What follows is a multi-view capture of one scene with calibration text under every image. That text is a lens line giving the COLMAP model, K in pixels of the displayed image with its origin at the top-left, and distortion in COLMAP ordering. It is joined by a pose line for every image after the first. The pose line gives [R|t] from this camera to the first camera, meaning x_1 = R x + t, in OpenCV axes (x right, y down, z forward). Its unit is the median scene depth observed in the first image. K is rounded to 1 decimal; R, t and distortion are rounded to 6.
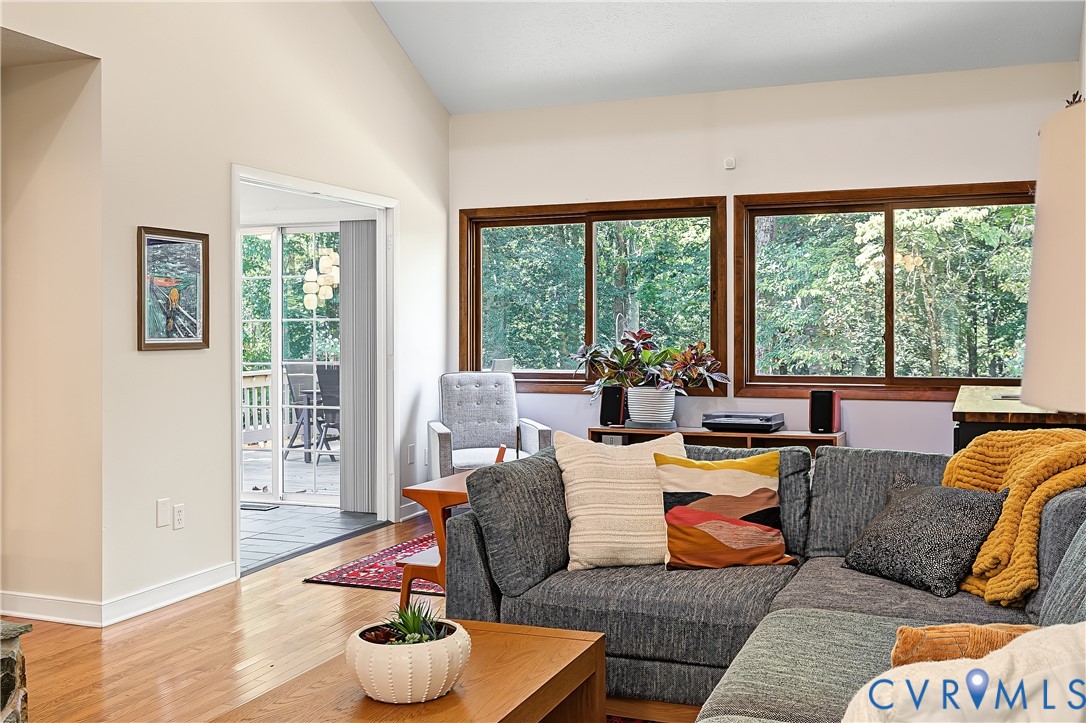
lens RADIAL K [[1075.7, 0, 546.7], [0, 1075.7, 329.5], [0, 0, 1]] dist [-0.013281, 0.000000]
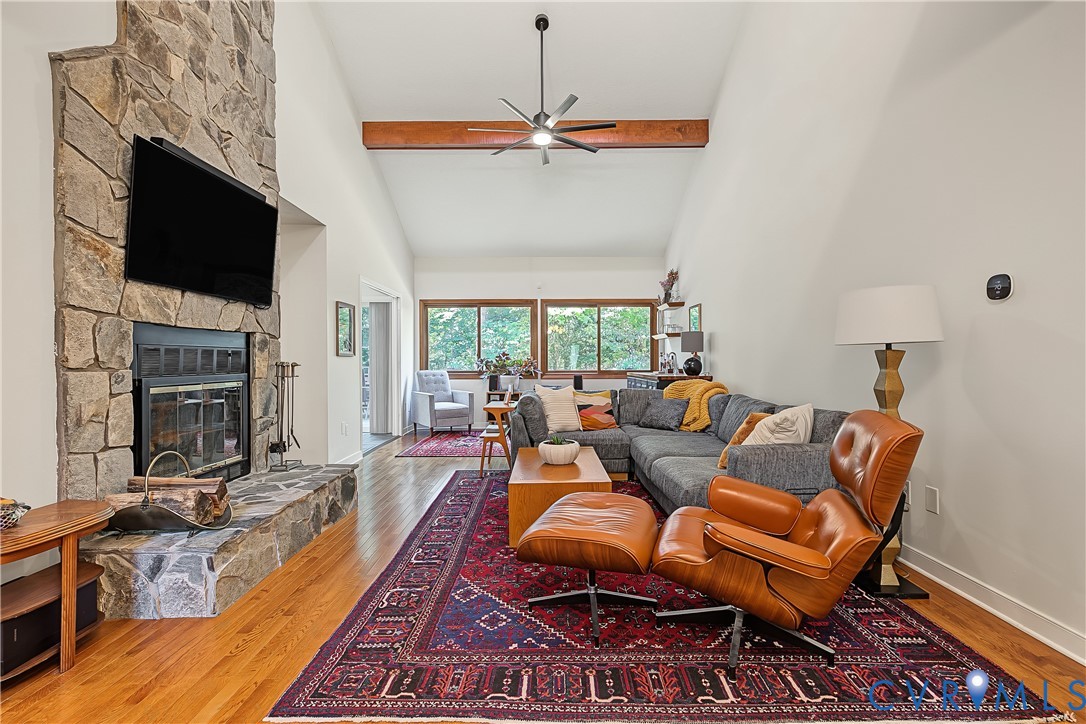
lens RADIAL K [[508.6, 0, 545.9], [0, 508.6, 363.2], [0, 0, 1]] dist [-0.002964, -0.000167]
pose [[0.927579, -0.000678, 0.373627, -0.281770], [-0.000891, 0.999992, 0.004026, 0.022814], [-0.373627, -0.004067, 0.927570, -0.121228]]
